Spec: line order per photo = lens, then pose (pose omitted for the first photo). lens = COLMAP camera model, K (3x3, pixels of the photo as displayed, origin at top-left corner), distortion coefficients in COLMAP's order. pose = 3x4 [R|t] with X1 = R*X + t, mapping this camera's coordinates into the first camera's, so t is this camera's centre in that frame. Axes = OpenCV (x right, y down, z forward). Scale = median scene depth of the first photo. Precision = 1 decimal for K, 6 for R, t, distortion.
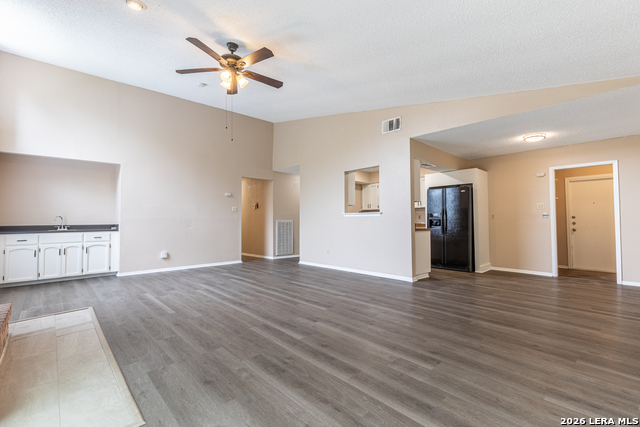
lens RADIAL K [[289.1, 0, 322.7], [0, 289.1, 213.7], [0, 0, 1]] dist [0.008781, 0.001188]
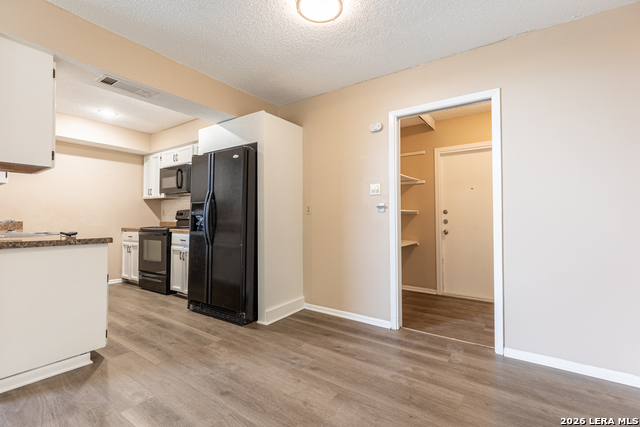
lens RADIAL K [[289.1, 0, 314.8], [0, 289.1, 211.3], [0, 0, 1]] dist [0.008781, 0.001188]
pose [[0.973687, 0.008415, 0.227734, 0.624245], [-0.010433, 0.999916, 0.007656, 0.011051], [-0.227651, -0.009831, 0.973693, 0.620187]]
